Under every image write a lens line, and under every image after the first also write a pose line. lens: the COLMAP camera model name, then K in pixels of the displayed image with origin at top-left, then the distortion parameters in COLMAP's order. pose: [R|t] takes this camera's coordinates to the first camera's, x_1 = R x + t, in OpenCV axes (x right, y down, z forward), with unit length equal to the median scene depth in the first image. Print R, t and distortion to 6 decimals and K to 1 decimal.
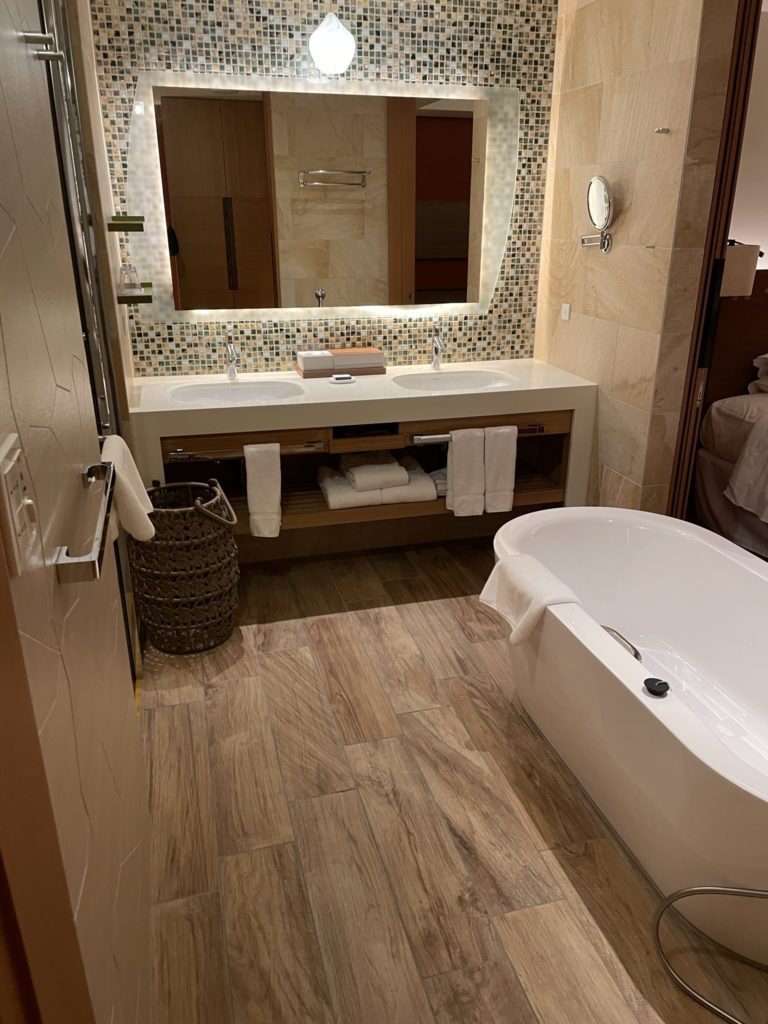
lens RADIAL K [[774.4, 0, 394.2], [0, 774.4, 514.7], [0, 0, 1]] dist [0.072920, -0.086284]
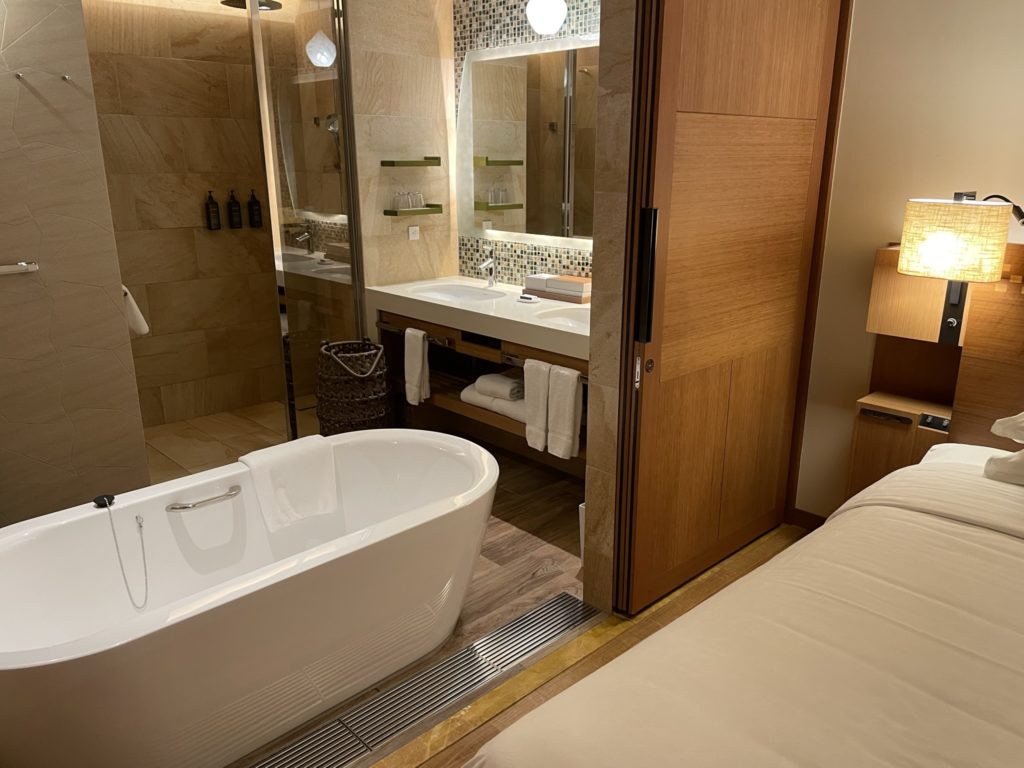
lens RADIAL K [[774.4, 0, 517.2], [0, 774.4, 391.6], [0, 0, 1]] dist [0.072920, -0.086284]
pose [[0.469258, 0.252827, -0.846094, 0.935615], [-0.319276, 0.941896, 0.104379, -0.168385], [0.823323, 0.221156, 0.522714, 0.459001]]
